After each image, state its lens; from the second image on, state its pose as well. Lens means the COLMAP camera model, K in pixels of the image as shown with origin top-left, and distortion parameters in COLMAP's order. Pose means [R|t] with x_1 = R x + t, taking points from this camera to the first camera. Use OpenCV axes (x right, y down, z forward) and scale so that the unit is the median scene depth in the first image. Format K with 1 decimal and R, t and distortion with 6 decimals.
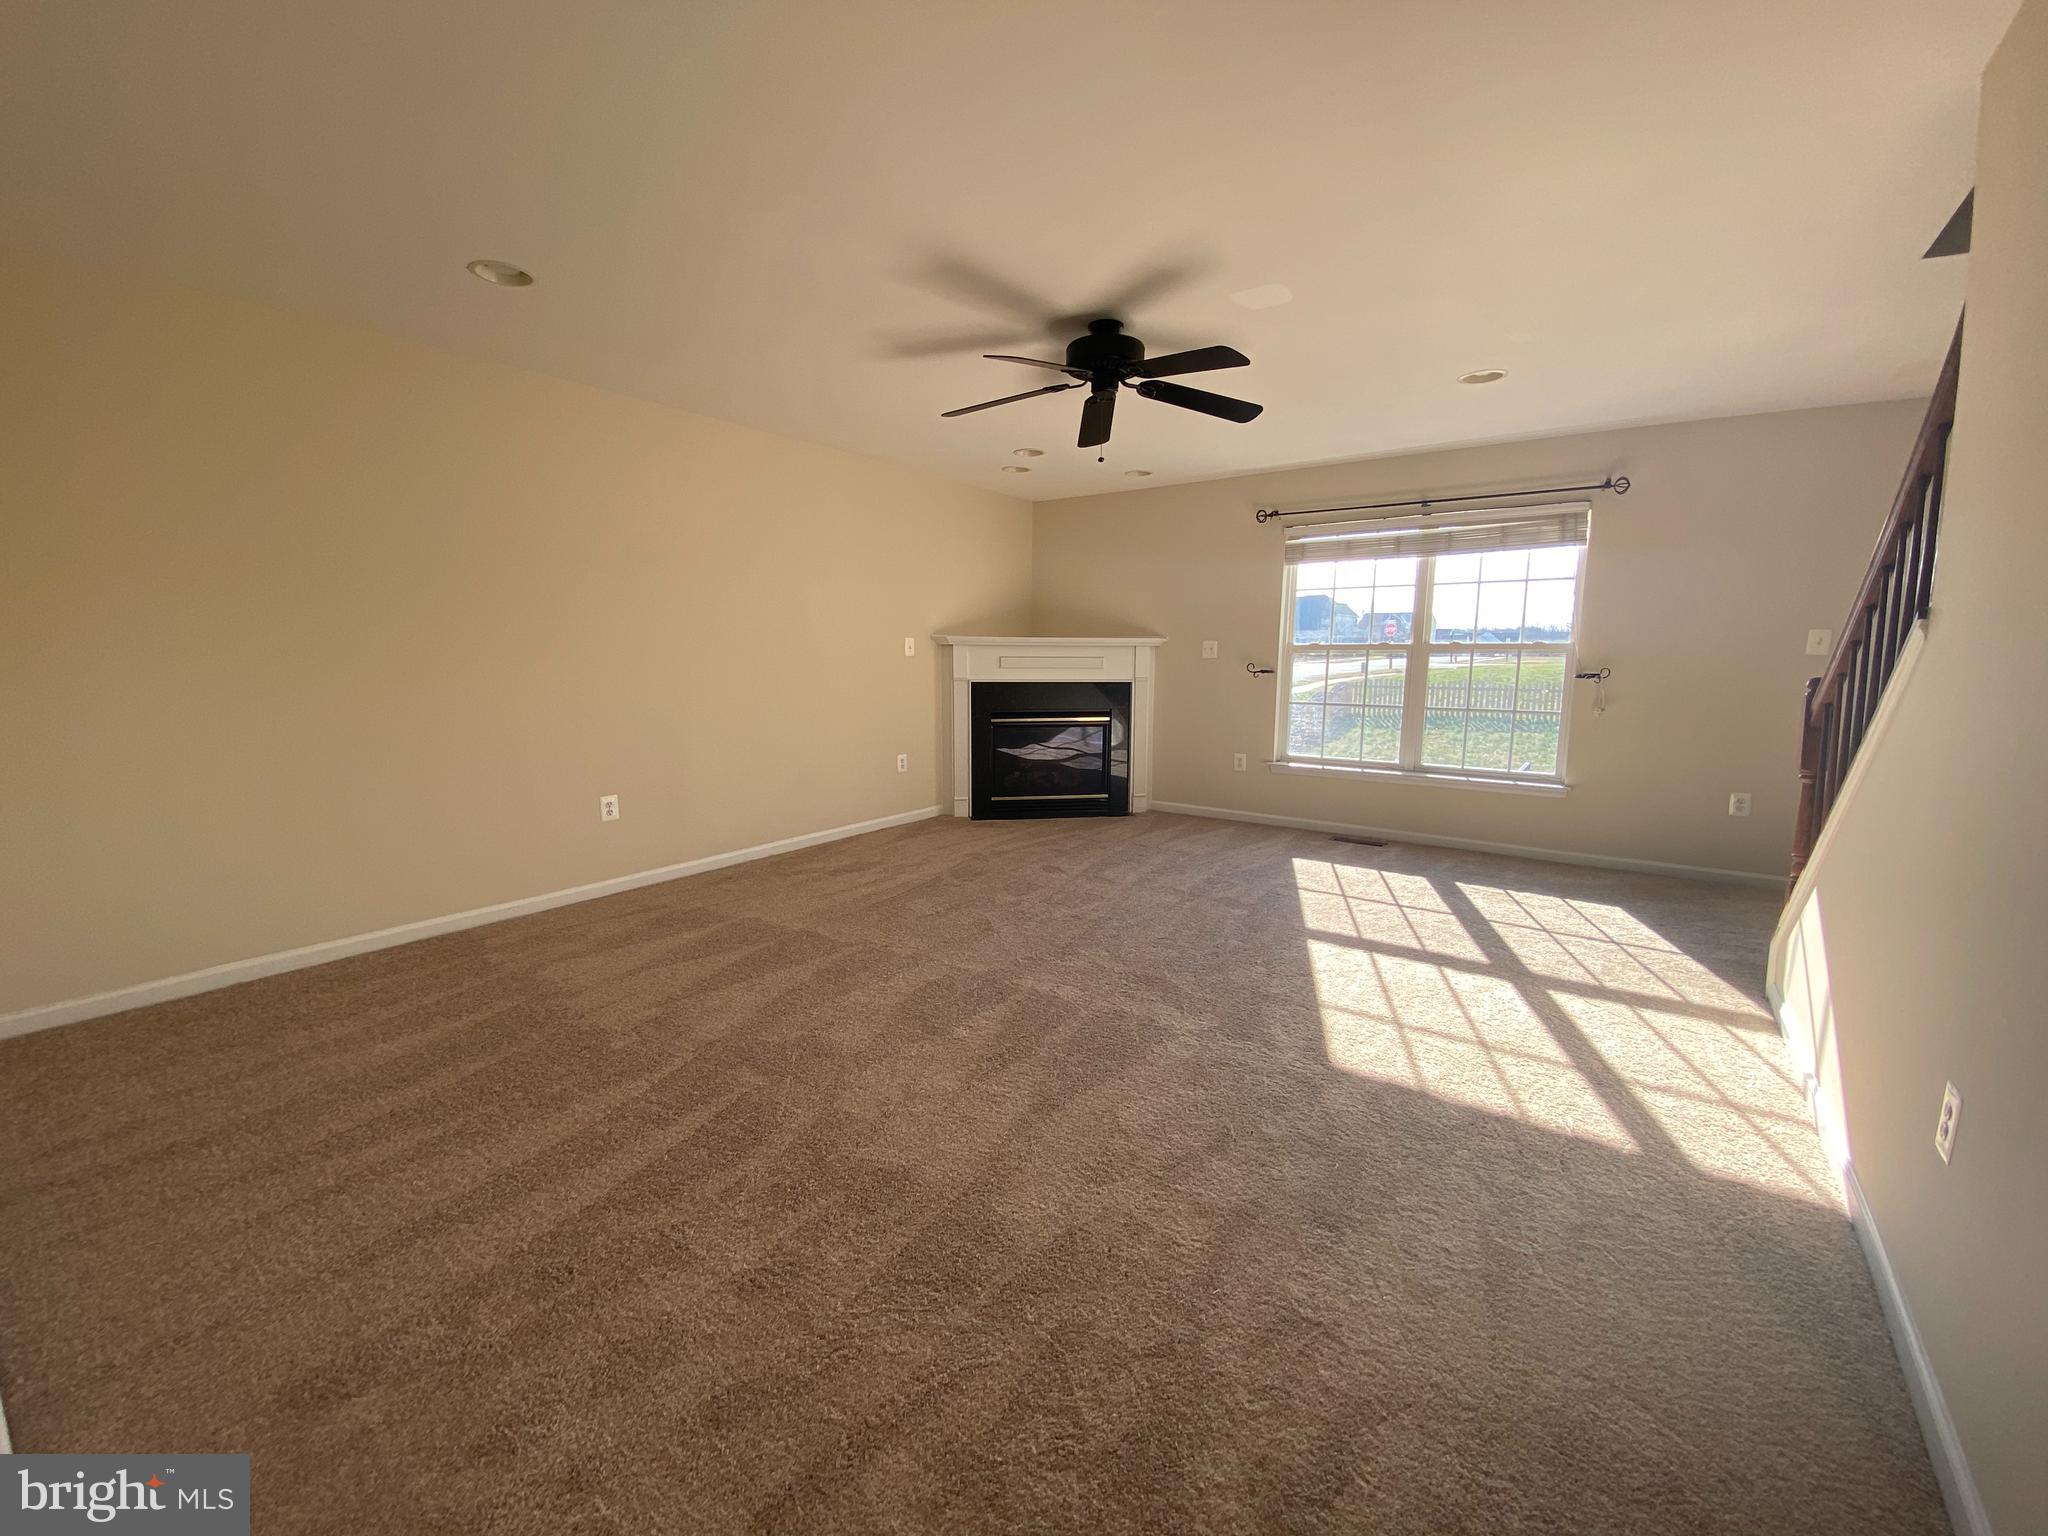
lens RADIAL K [[832.4, 0, 1028.1], [0, 832.4, 756.2], [0, 0, 1]] dist [0.001859, -0.004121]
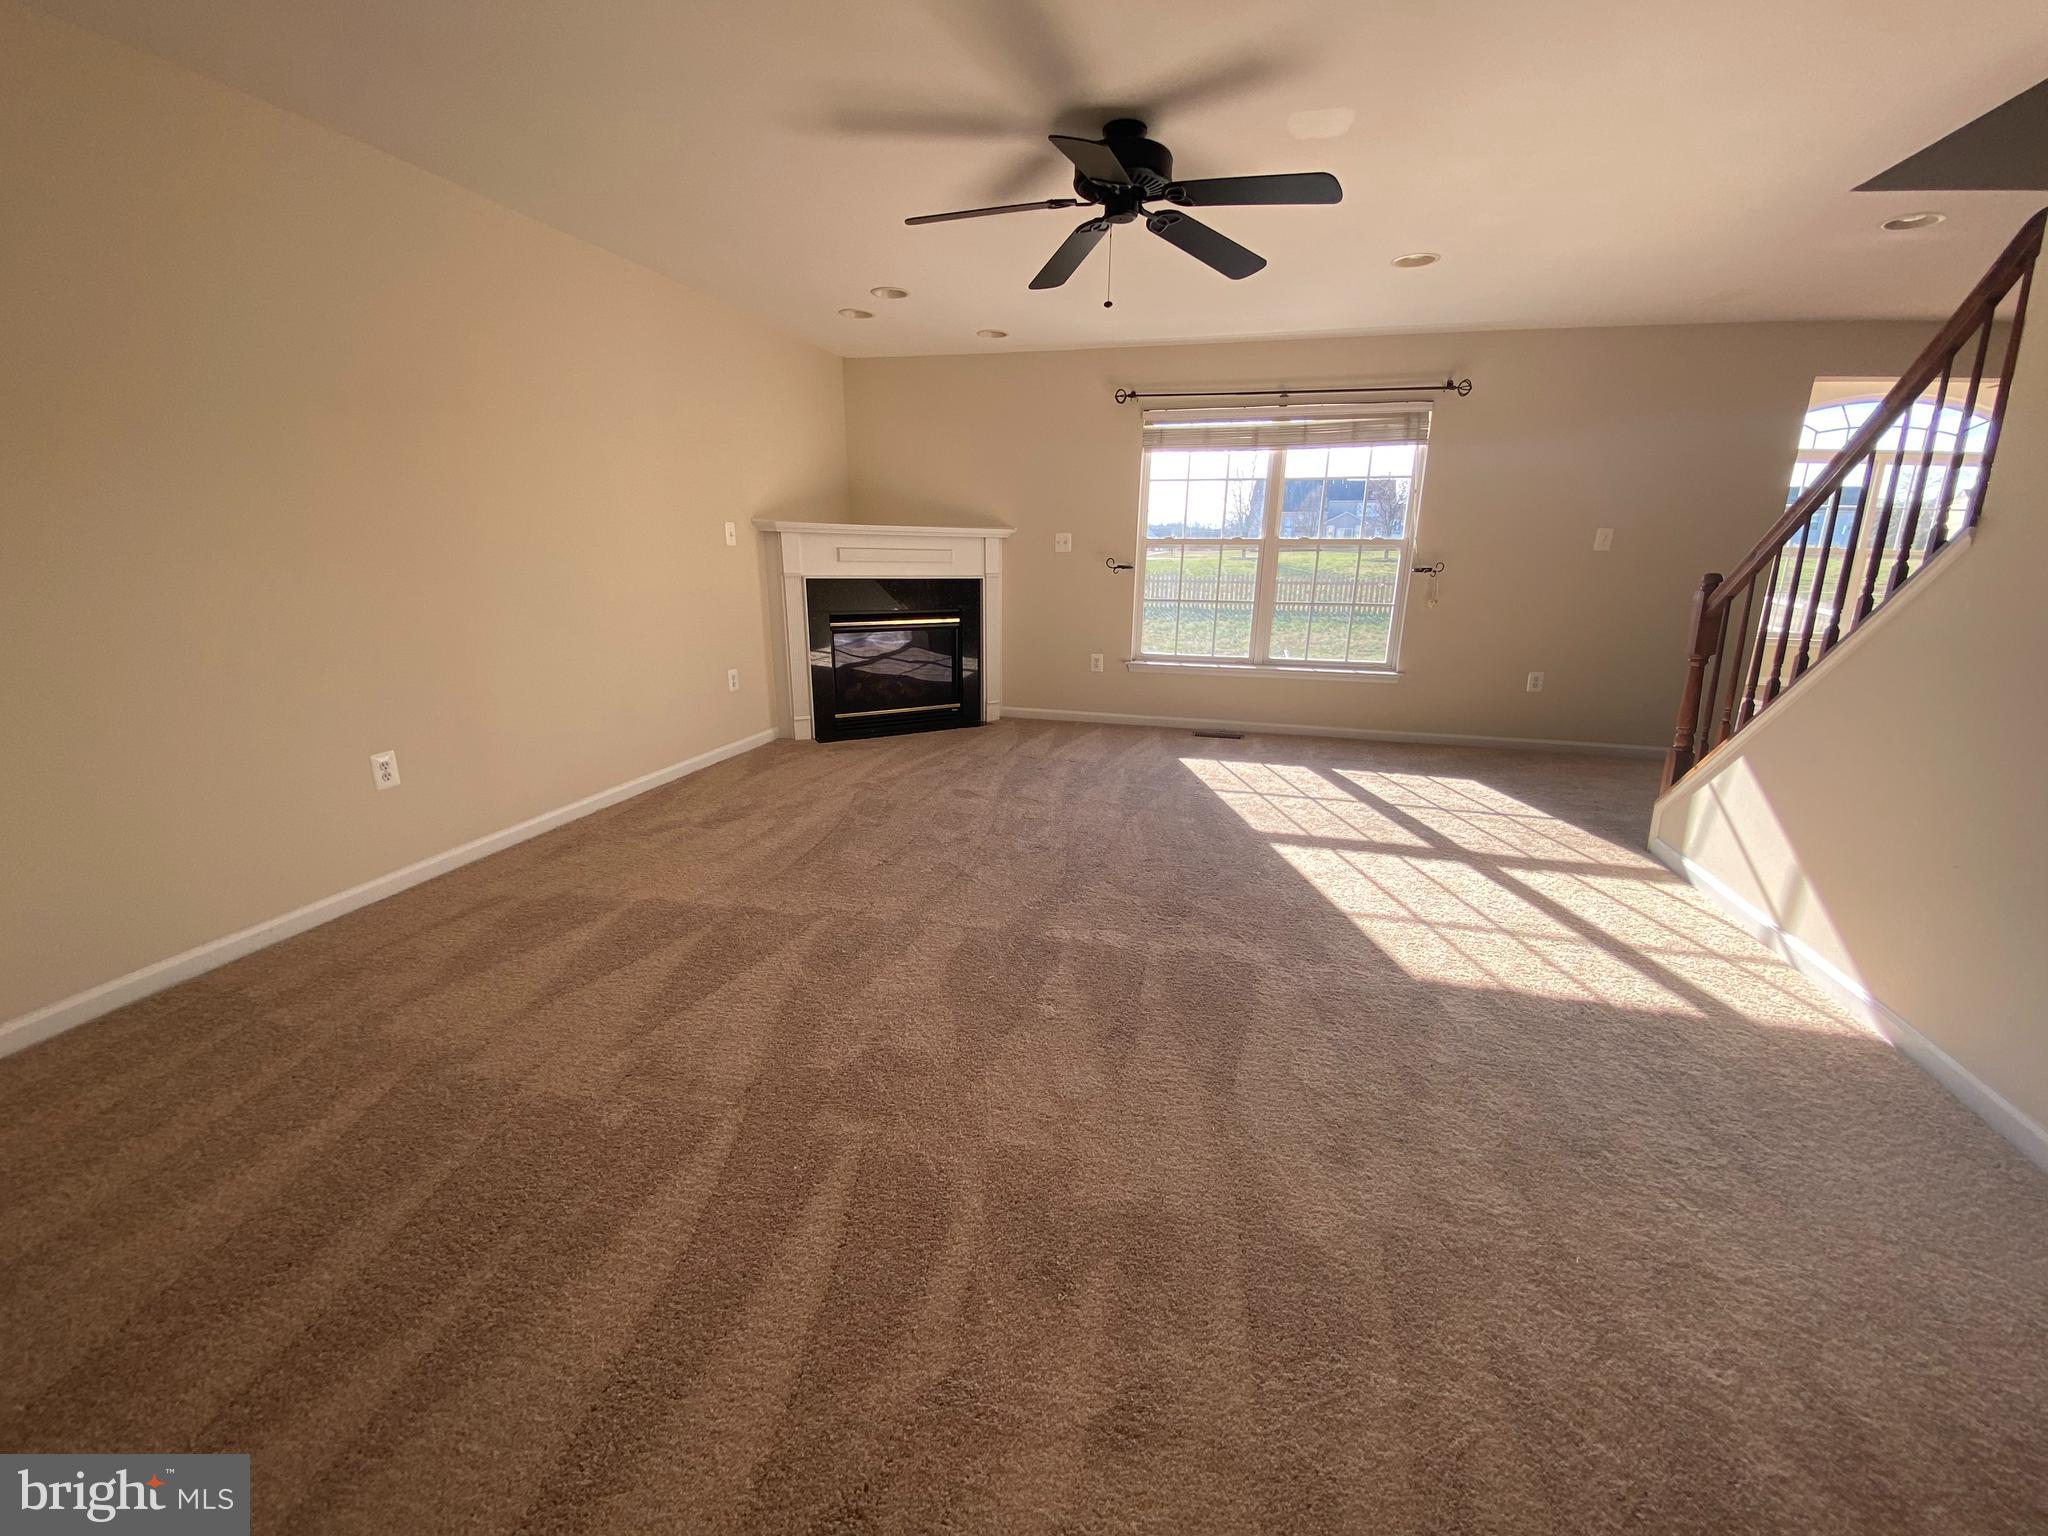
lens RADIAL K [[832.4, 0, 1033.0], [0, 832.4, 768.8], [0, 0, 1]] dist [0.001859, -0.004121]
pose [[0.934246, -0.085171, 0.346309, -0.262907], [0.035262, 0.988366, 0.147952, -0.025609], [-0.354881, -0.126012, 0.926380, 0.180954]]
